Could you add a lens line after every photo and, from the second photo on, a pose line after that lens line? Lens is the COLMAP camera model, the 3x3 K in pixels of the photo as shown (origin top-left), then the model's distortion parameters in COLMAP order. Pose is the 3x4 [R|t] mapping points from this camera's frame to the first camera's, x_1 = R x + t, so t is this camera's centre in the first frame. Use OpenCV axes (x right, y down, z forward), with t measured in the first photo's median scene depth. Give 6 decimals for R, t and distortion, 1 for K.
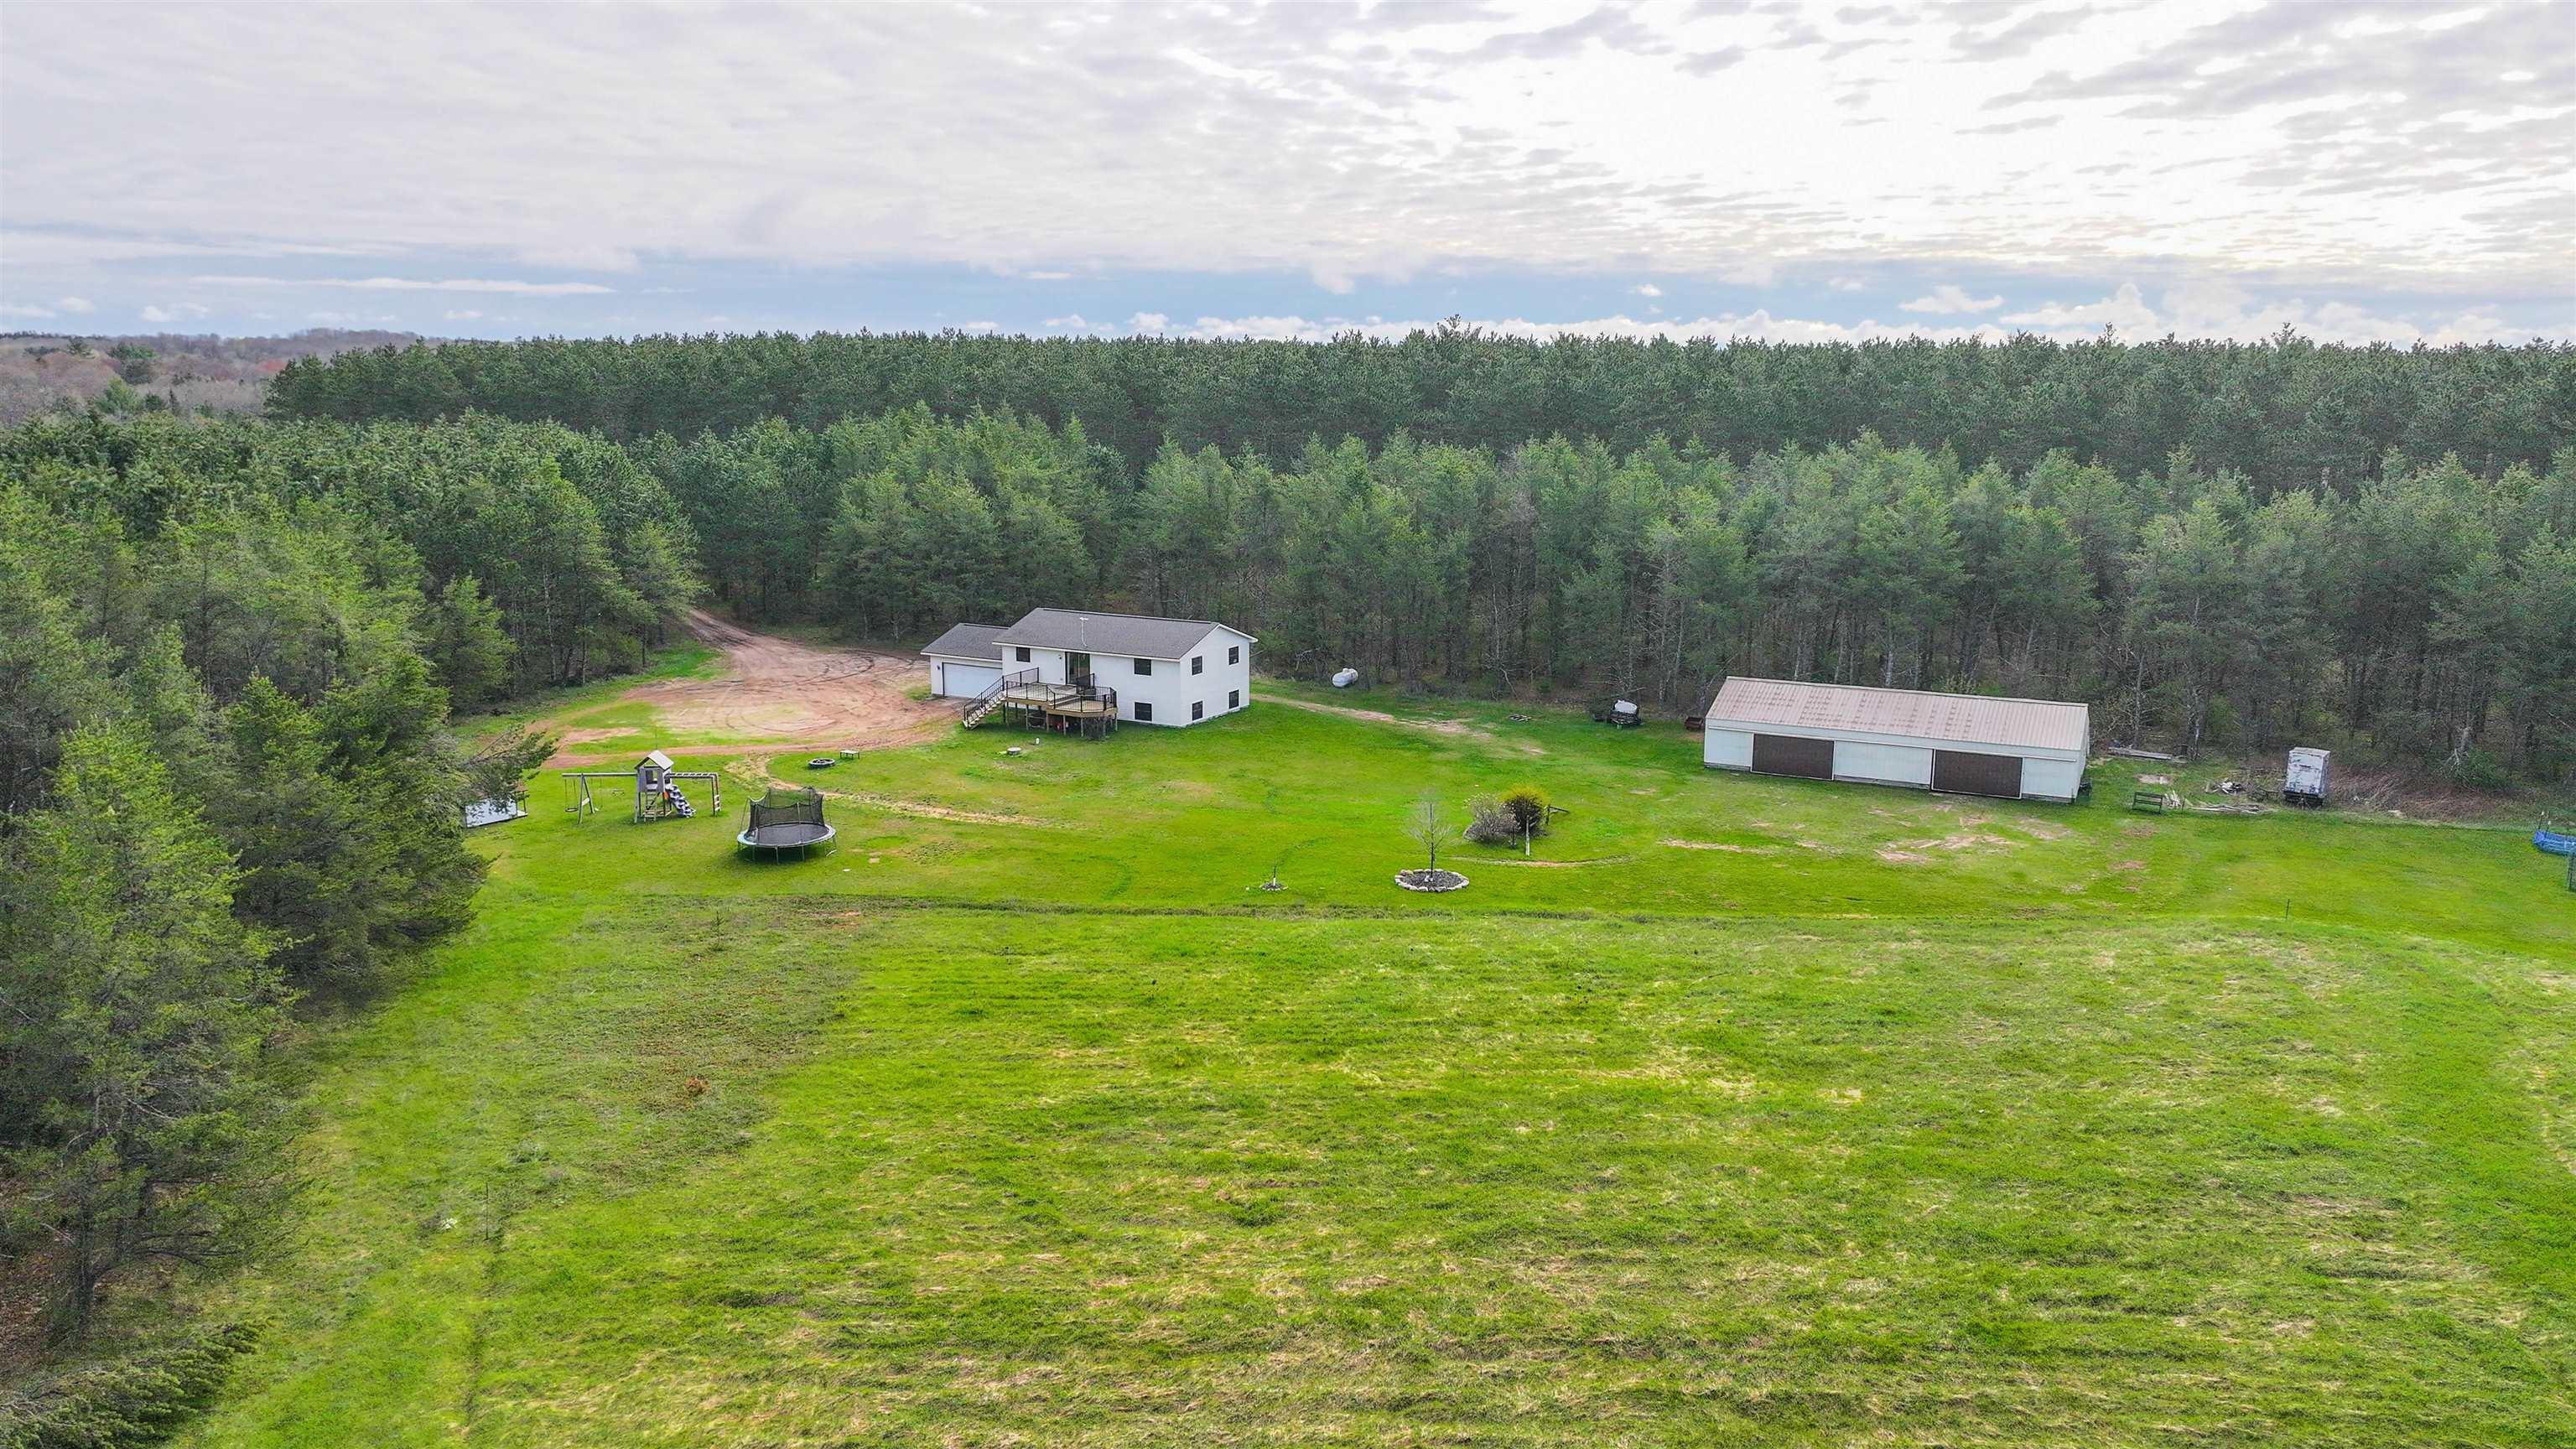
lens RADIAL K [[1816.8, 0, 1281.6], [0, 1816.8, 716.0], [0, 0, 1]] dist [0.015690, -0.007537]
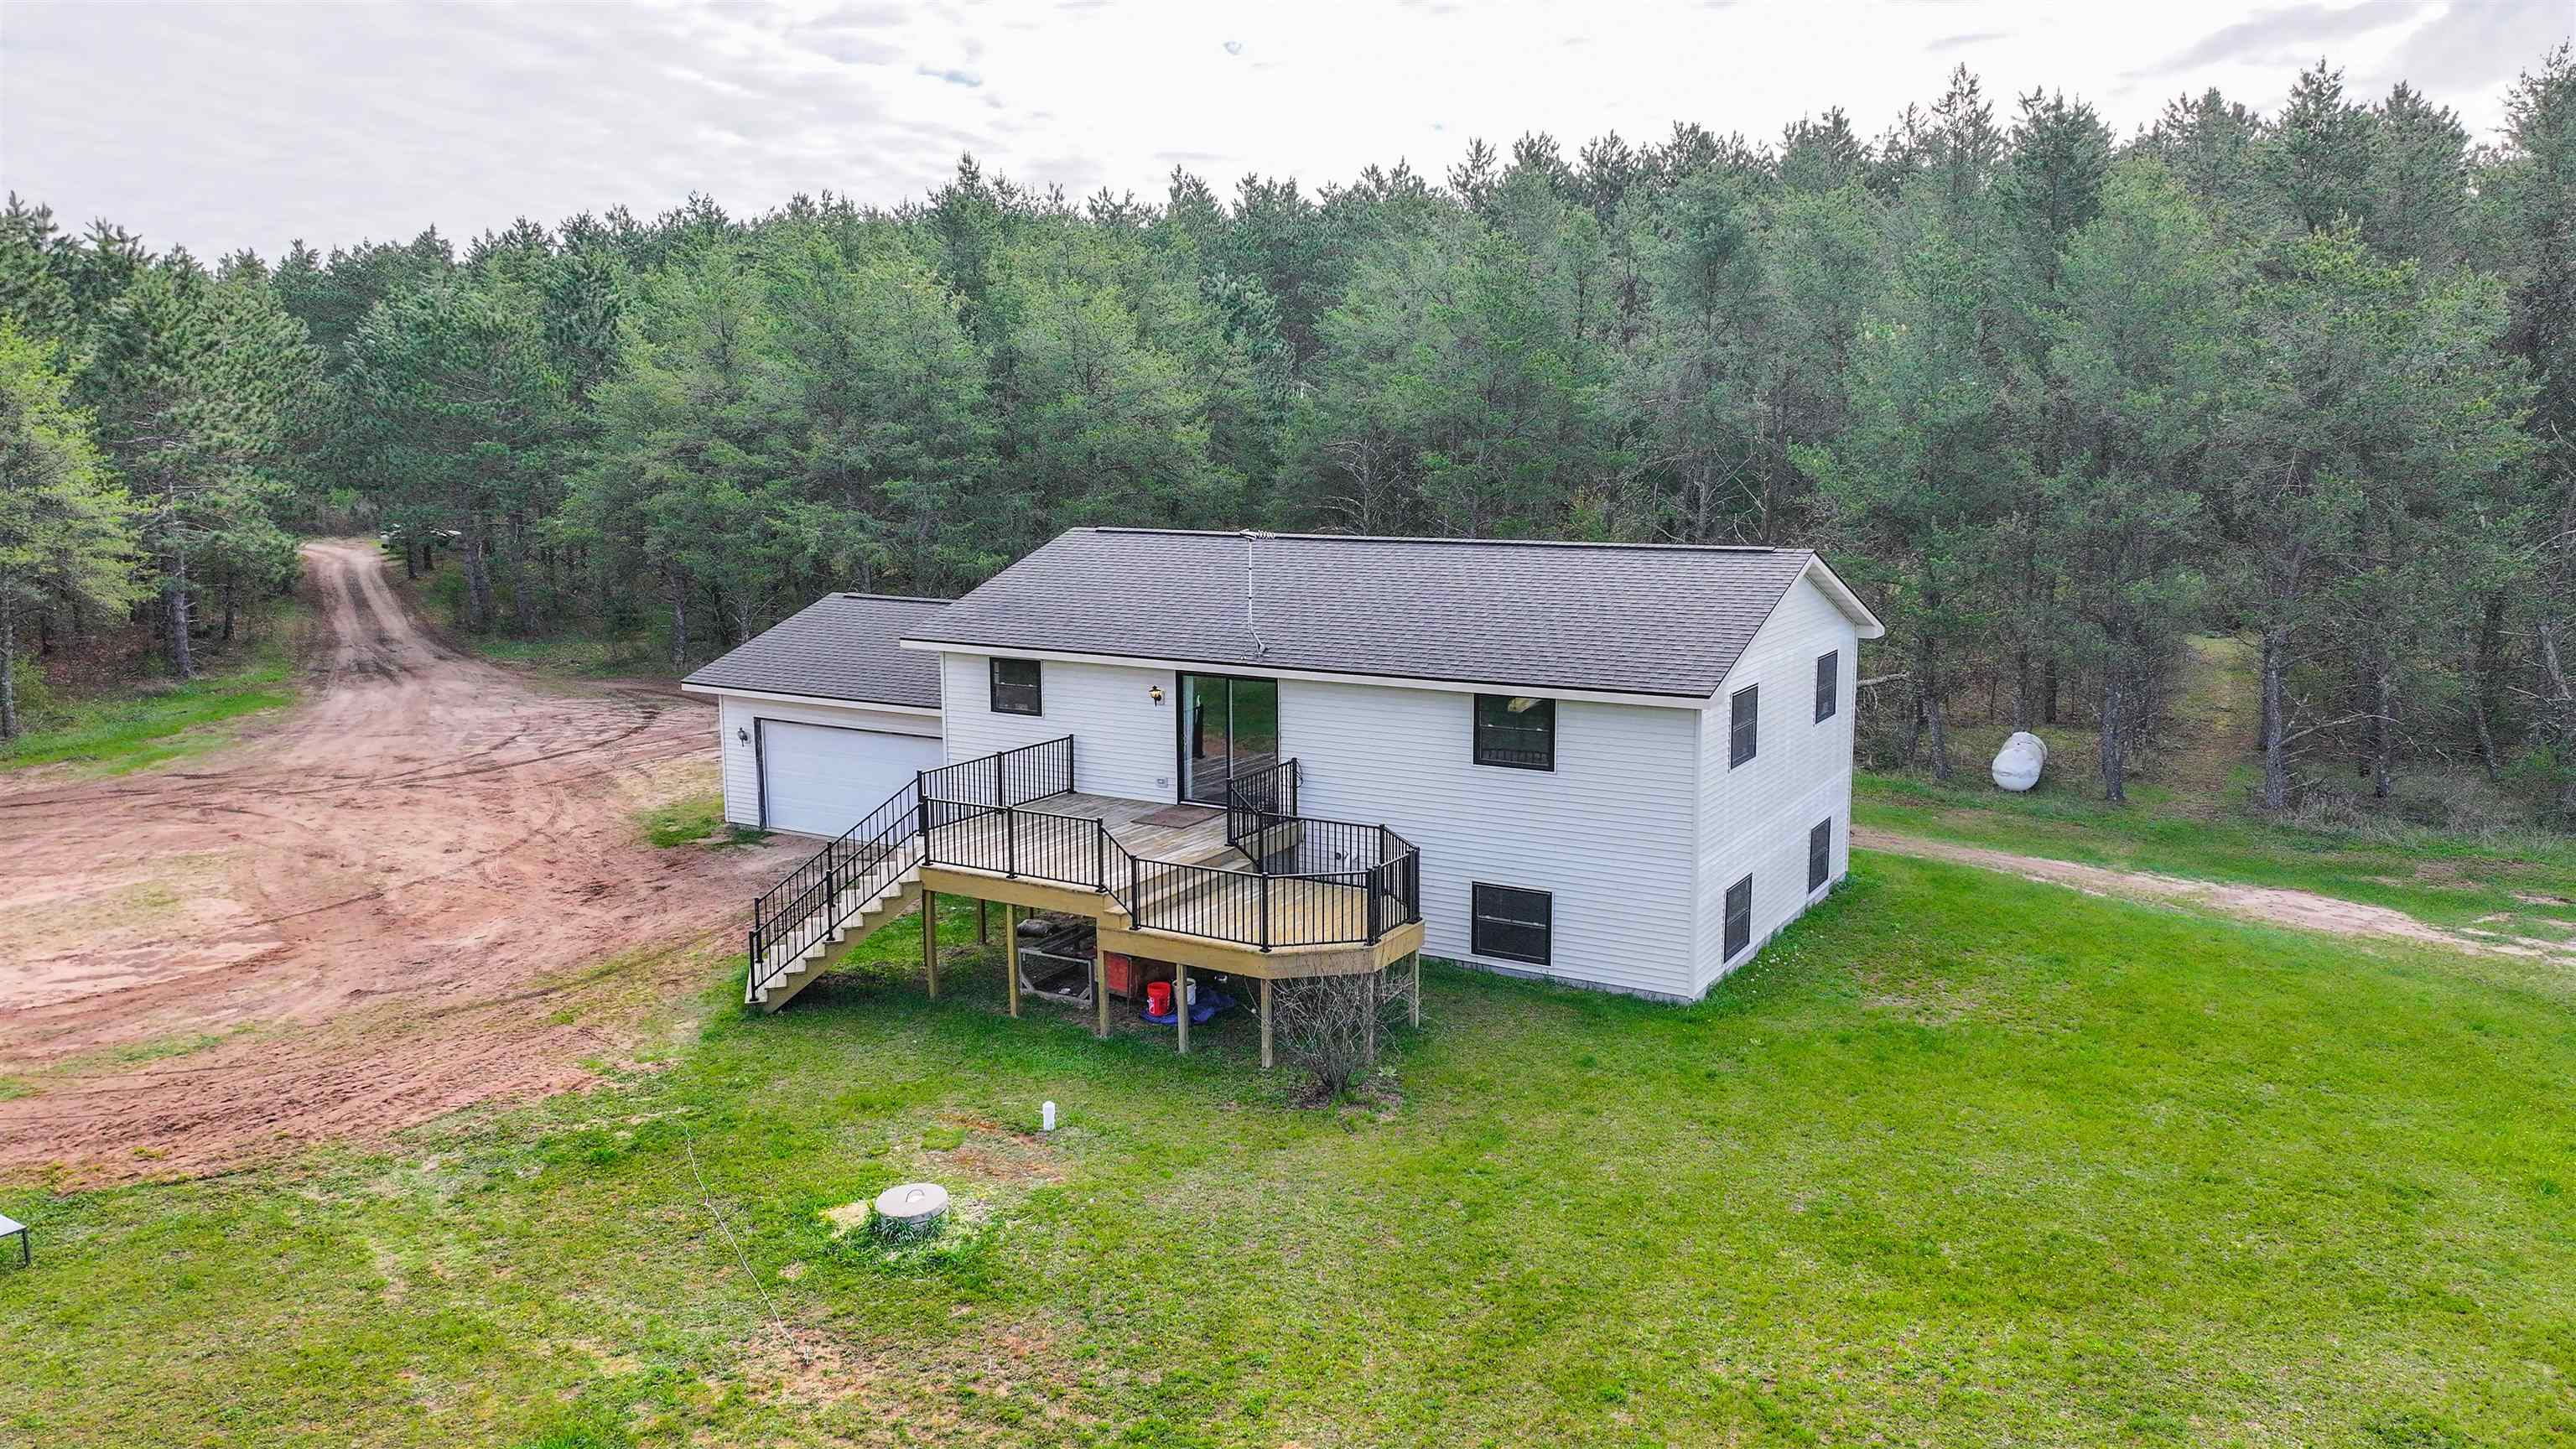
lens RADIAL K [[1816.8, 0, 1283.2], [0, 1816.8, 736.4], [0, 0, 1]] dist [0.015690, -0.007537]
pose [[0.999147, -0.002425, -0.041235, -0.097604], [0.001600, 0.999798, -0.020030, -0.022401], [0.041276, 0.019947, 0.998949, 0.777812]]
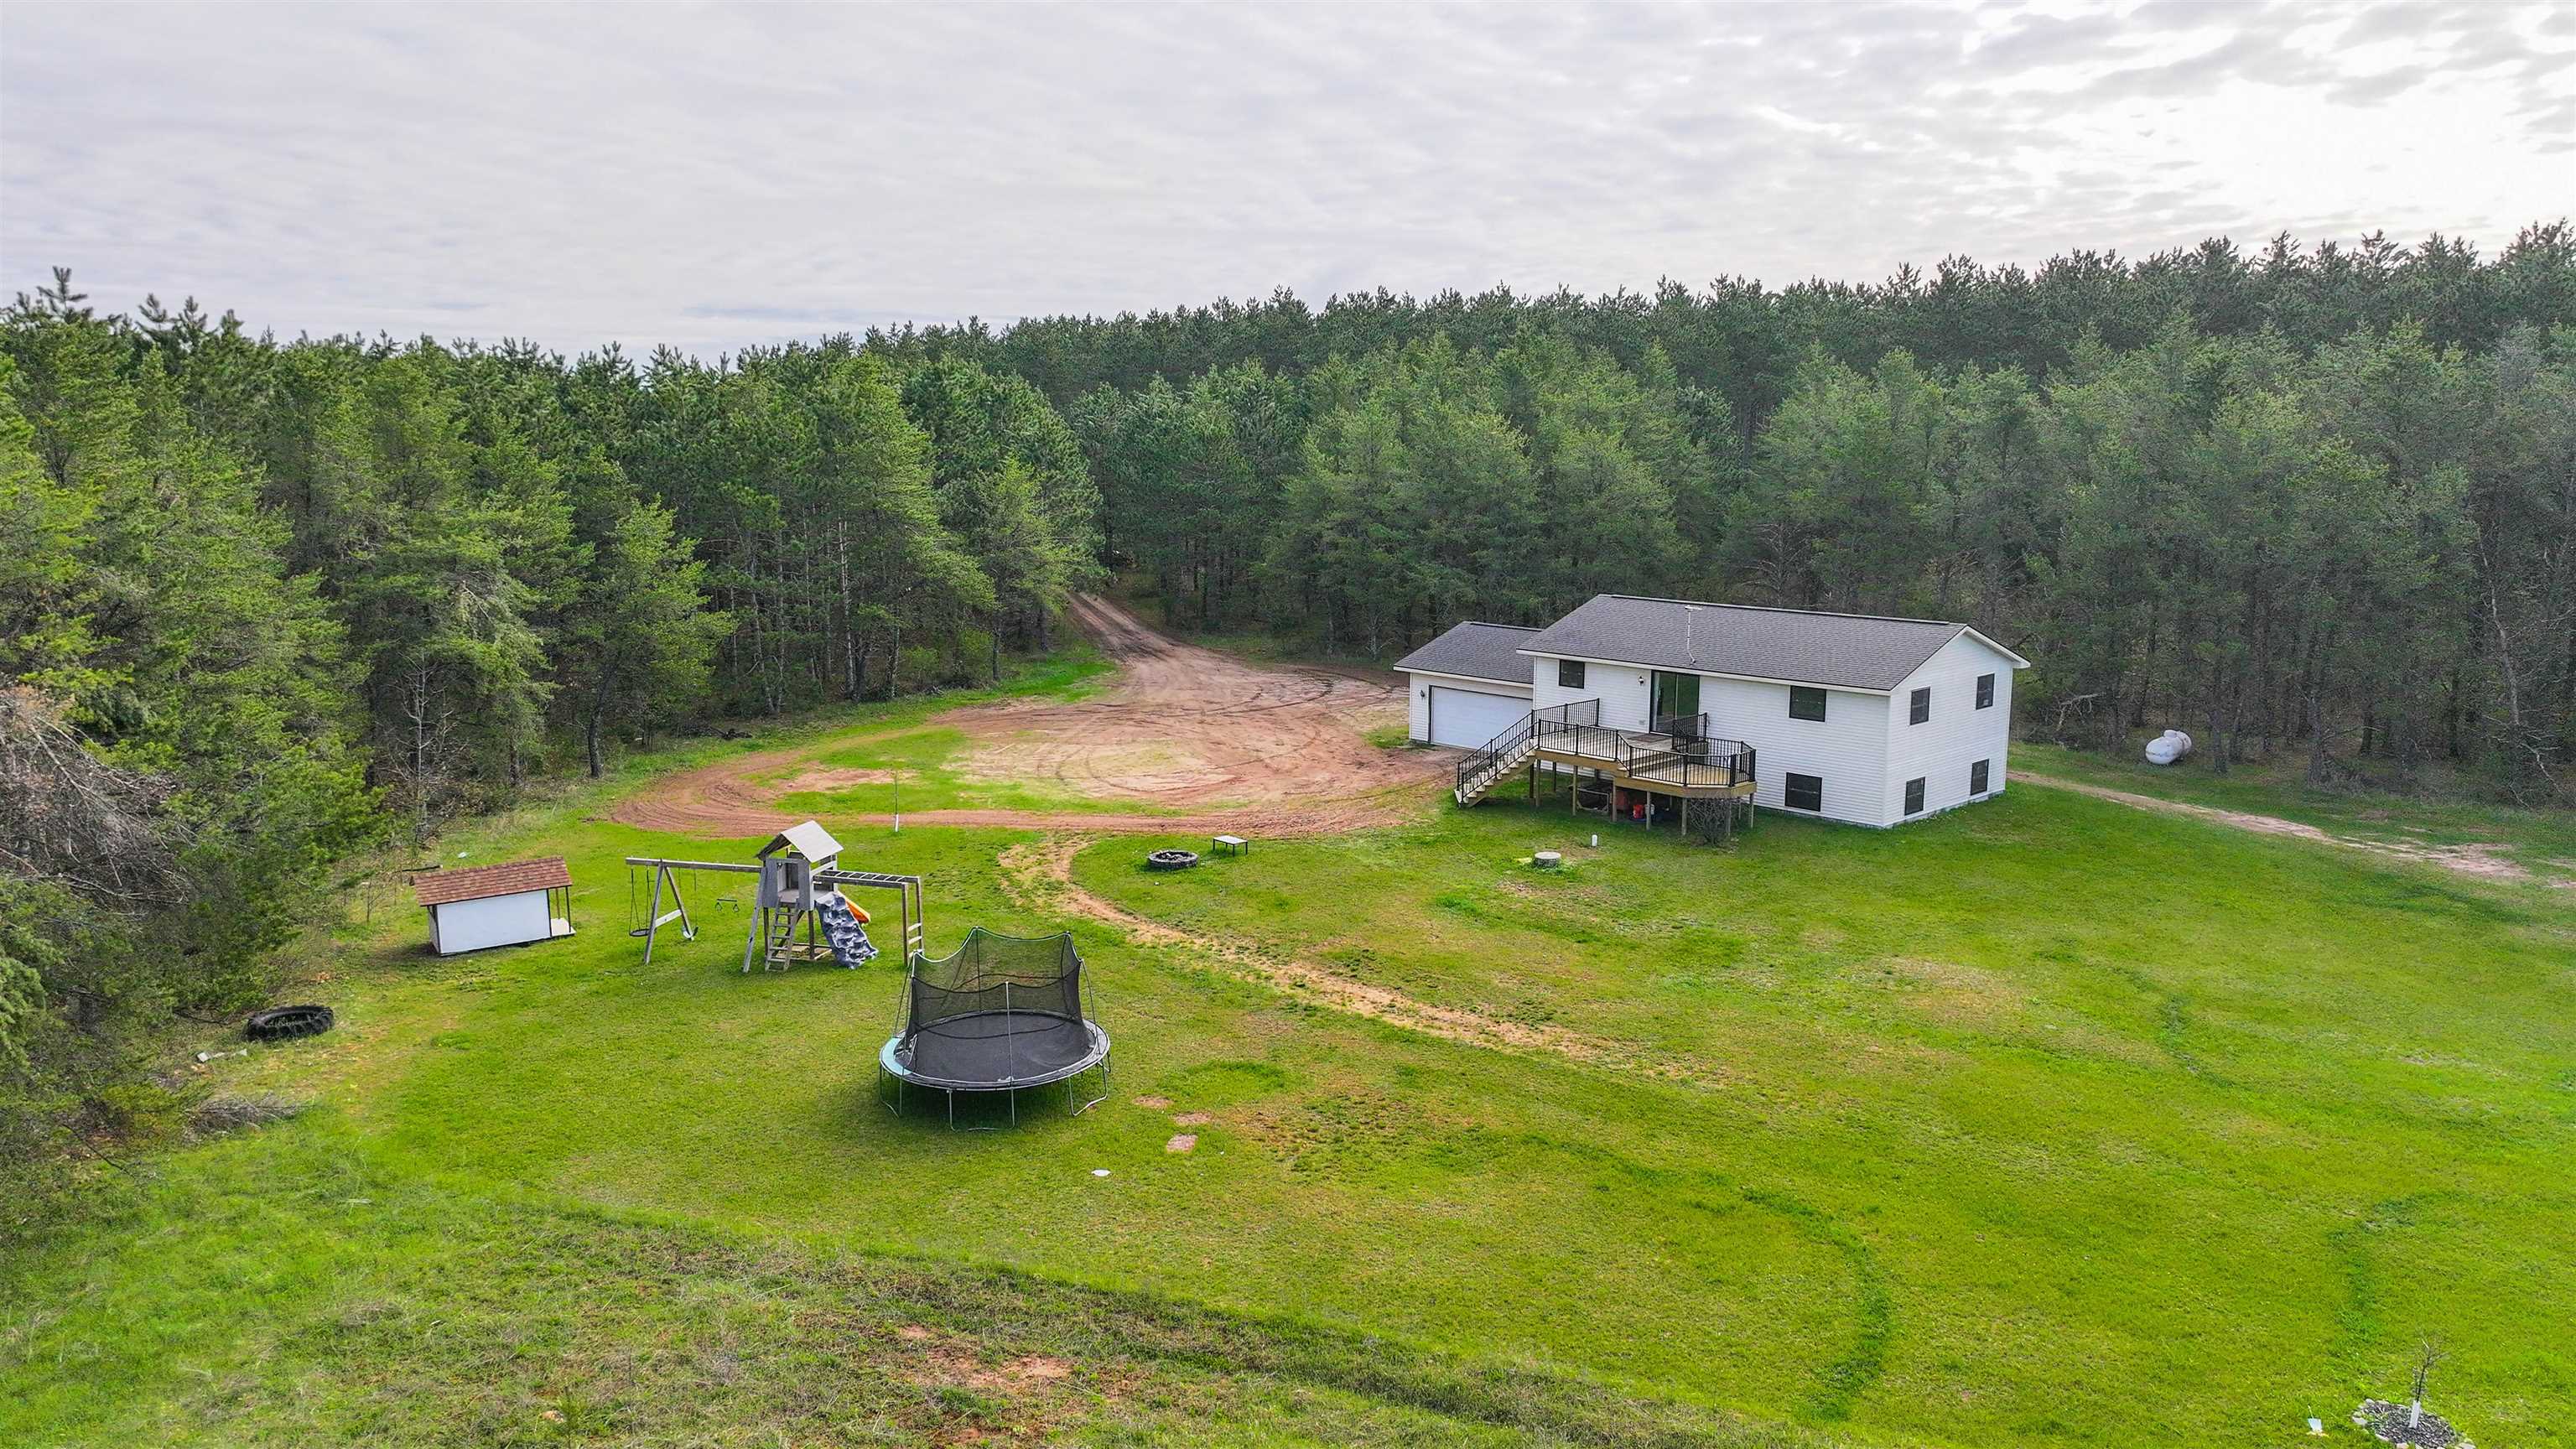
lens RADIAL K [[1816.8, 0, 1288.1], [0, 1816.8, 718.0], [0, 0, 1]] dist [0.015690, -0.007537]
pose [[0.958033, 0.045054, -0.283096, -0.072446], [-0.054000, 0.998256, -0.023872, -0.003294], [0.281526, 0.038157, 0.958795, 0.477615]]
